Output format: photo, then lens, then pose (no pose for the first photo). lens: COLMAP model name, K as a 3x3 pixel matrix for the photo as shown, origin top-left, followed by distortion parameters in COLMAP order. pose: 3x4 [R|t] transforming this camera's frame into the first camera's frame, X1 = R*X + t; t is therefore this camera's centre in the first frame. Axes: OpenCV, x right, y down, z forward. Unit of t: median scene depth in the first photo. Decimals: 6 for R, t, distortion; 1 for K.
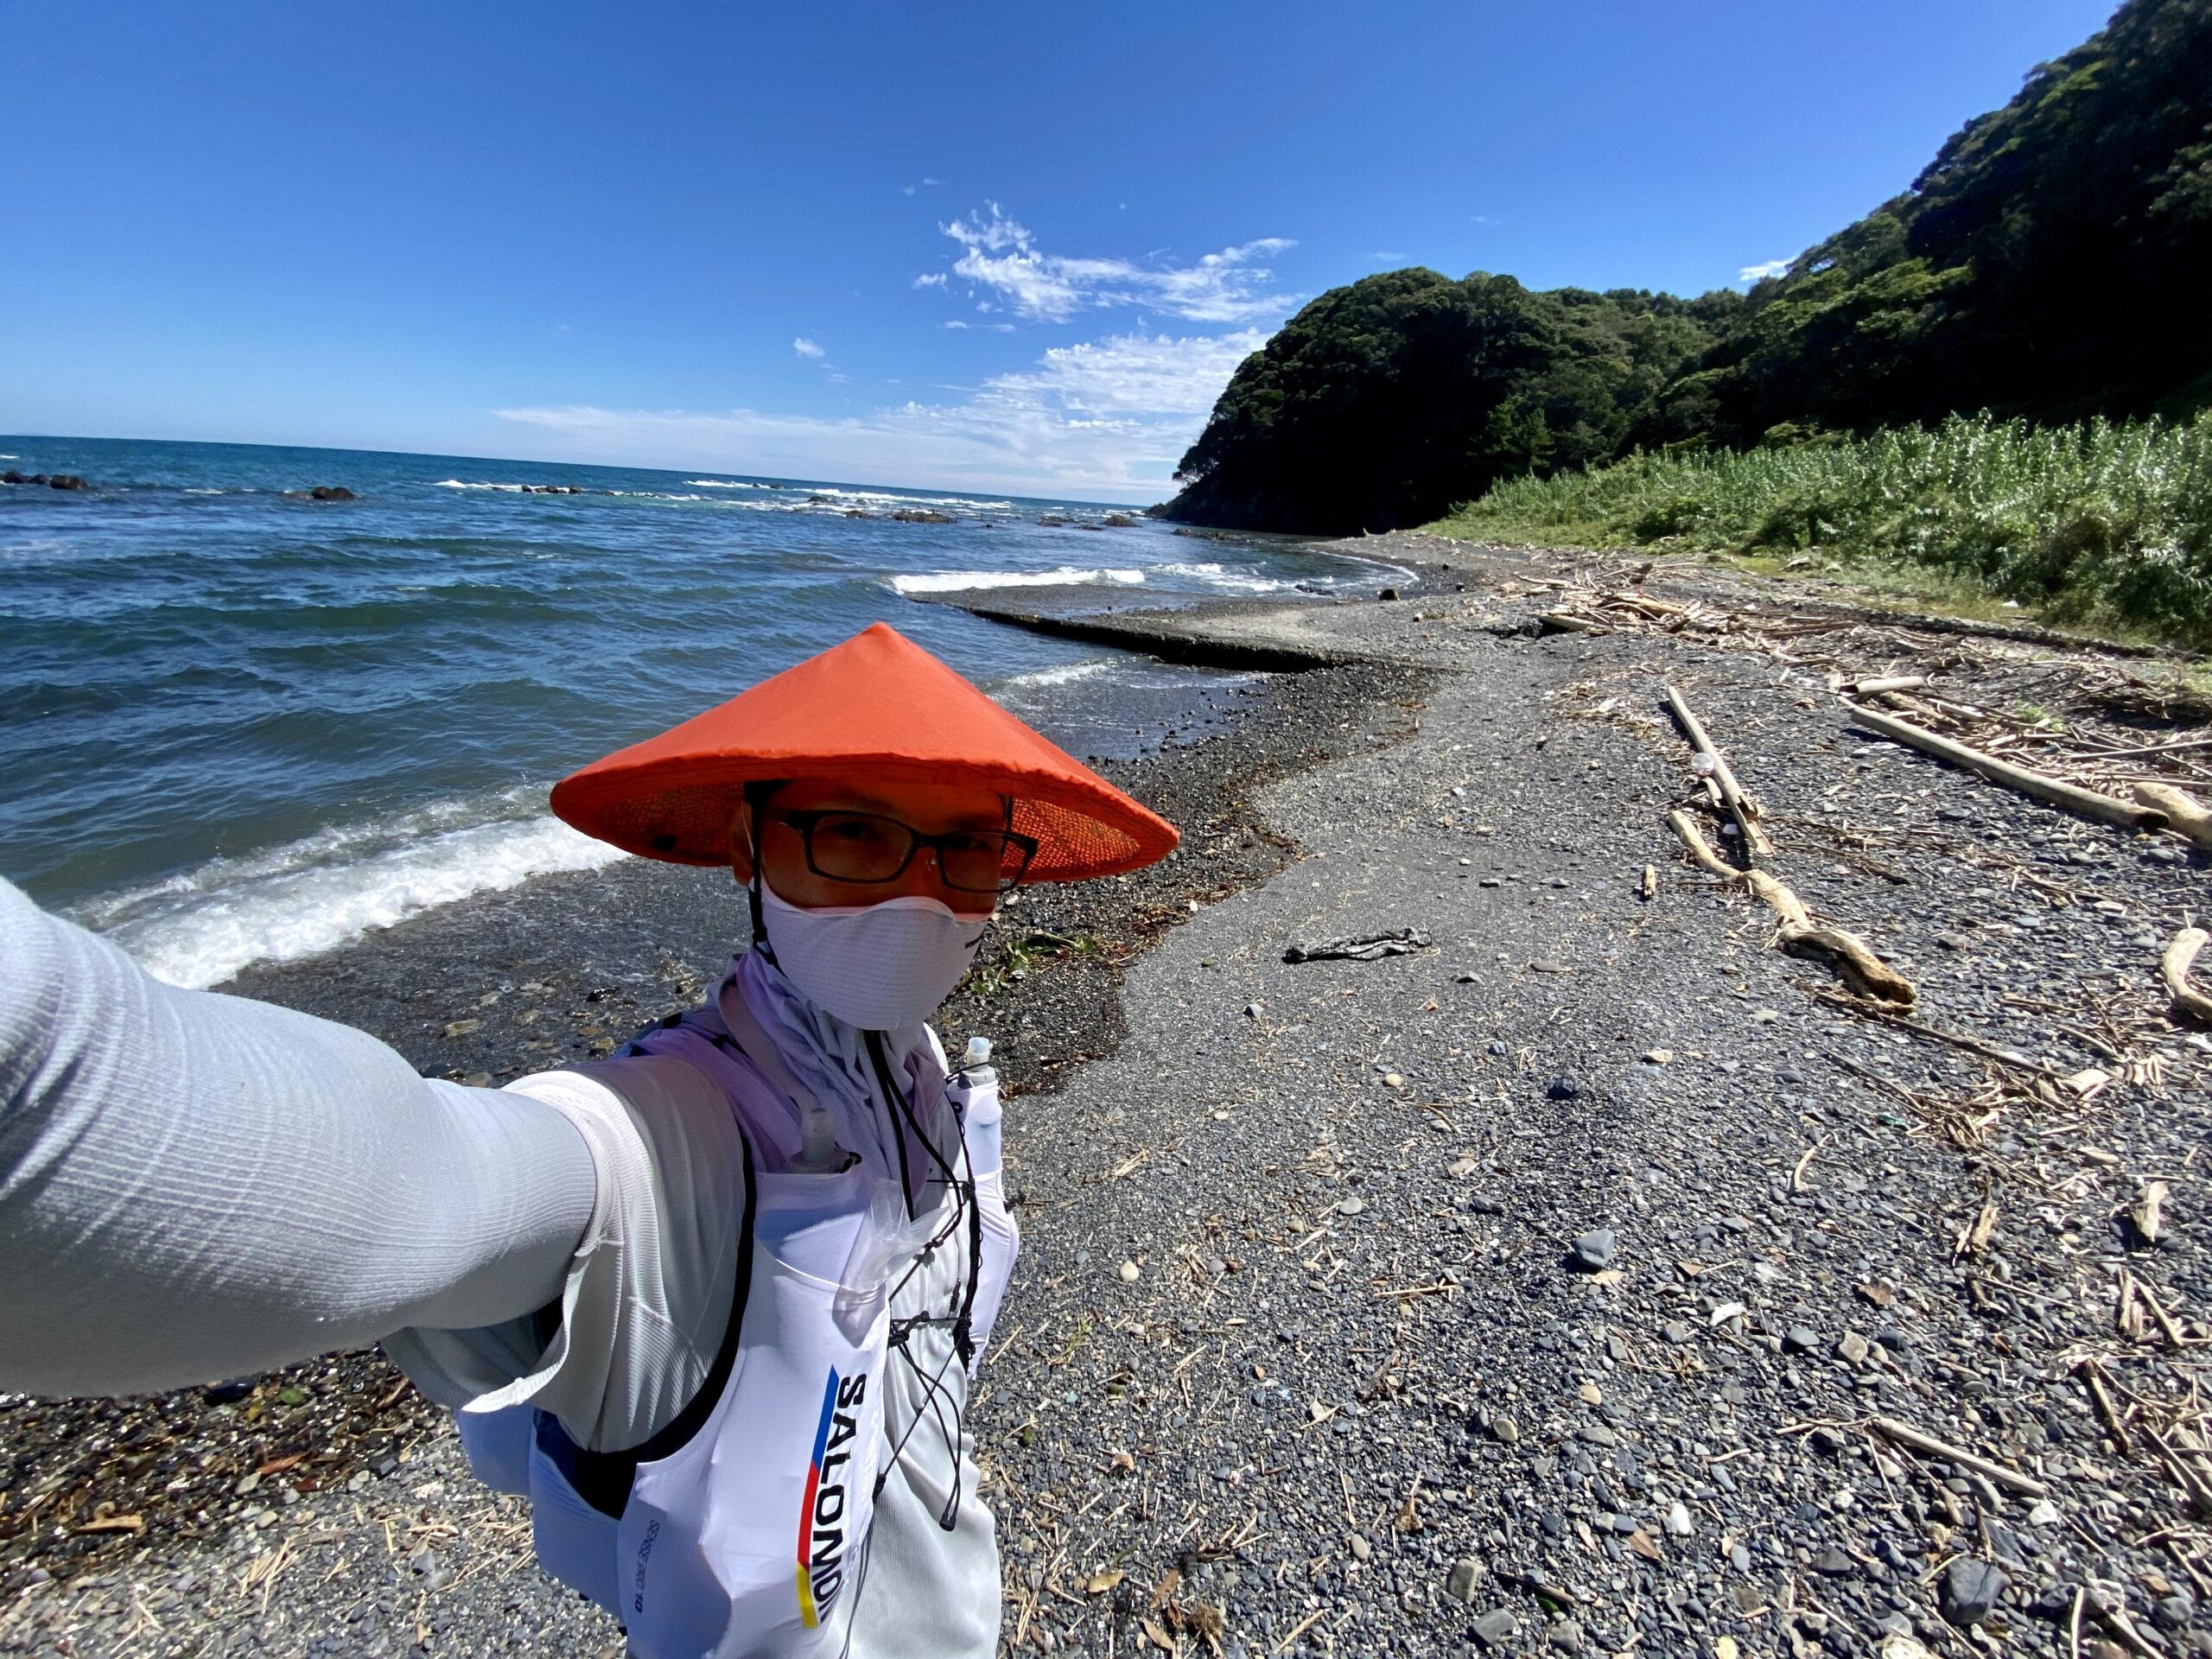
lens RADIAL K [[870.4, 0, 1106.0], [0, 870.4, 829.5], [0, 0, 1]] dist [-0.008004, -0.007488]
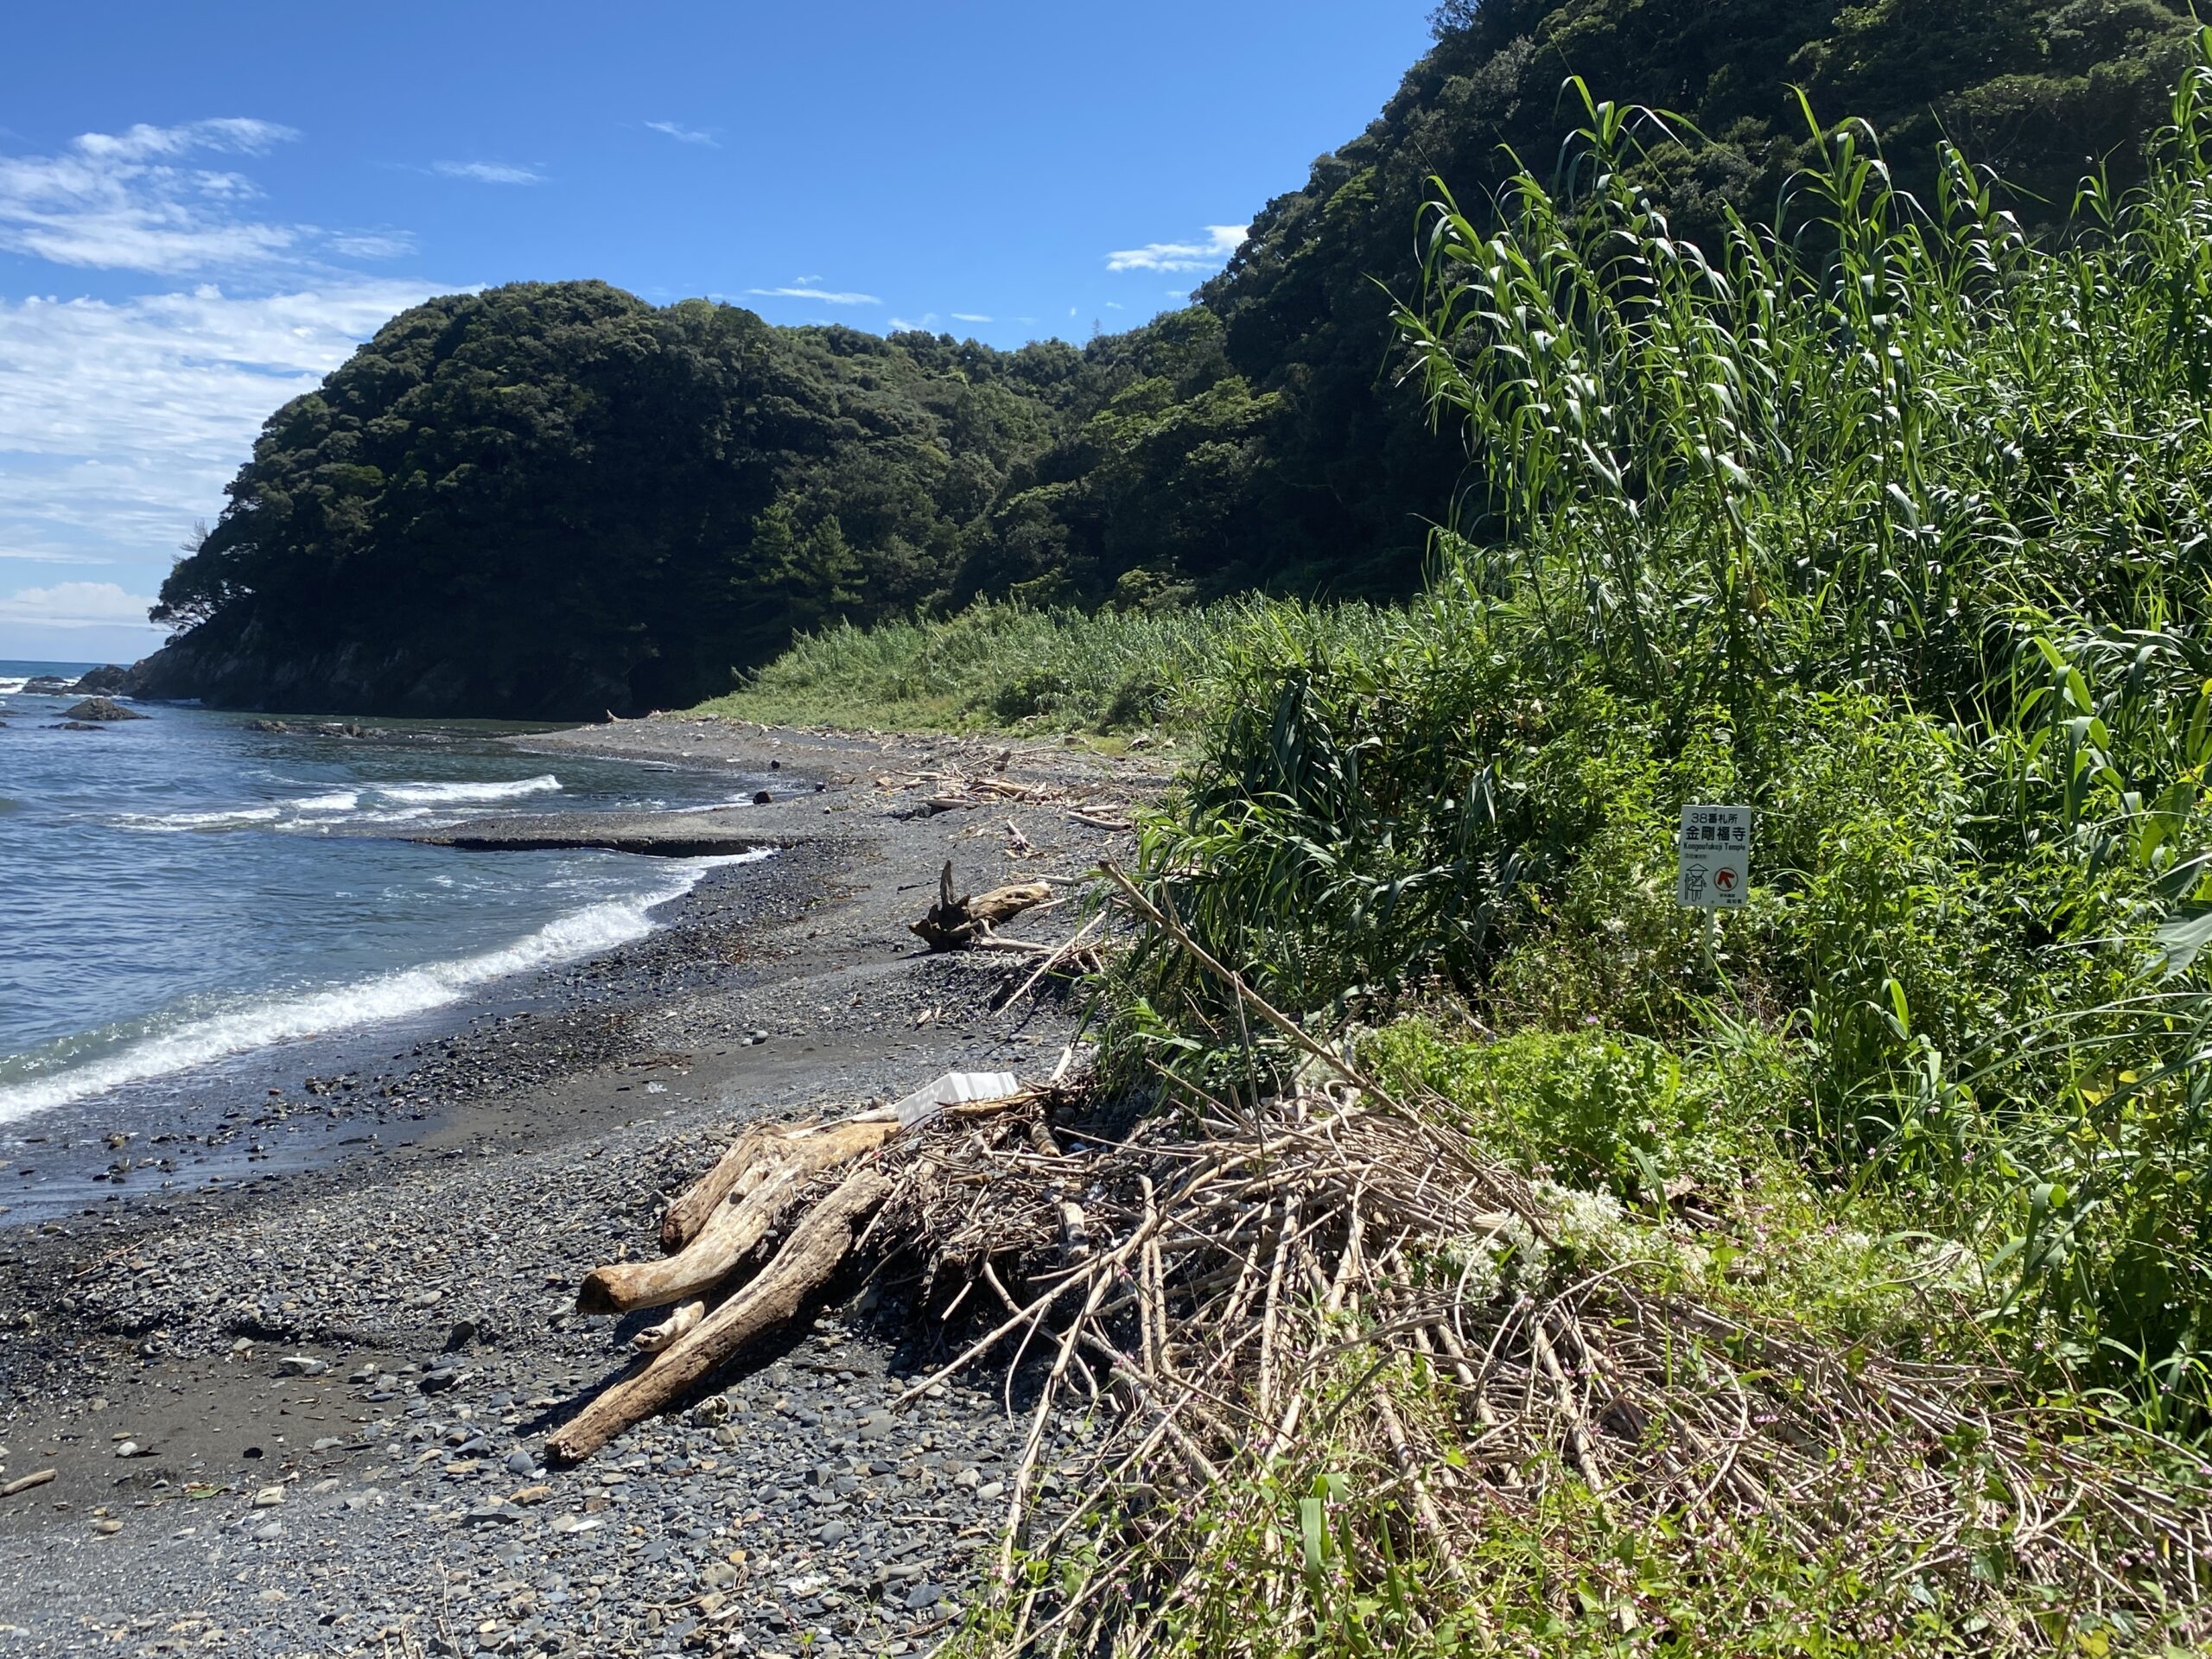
lens RADIAL K [[1991.2, 0, 1180.0], [0, 1991.2, 828.4], [0, 0, 1]] dist [0.122920, 0.001977]
pose [[0.820478, -0.070035, 0.567372, -0.198630], [0.215801, 0.956983, -0.193943, 0.101957], [-0.529383, 0.281566, 0.800297, -0.351604]]
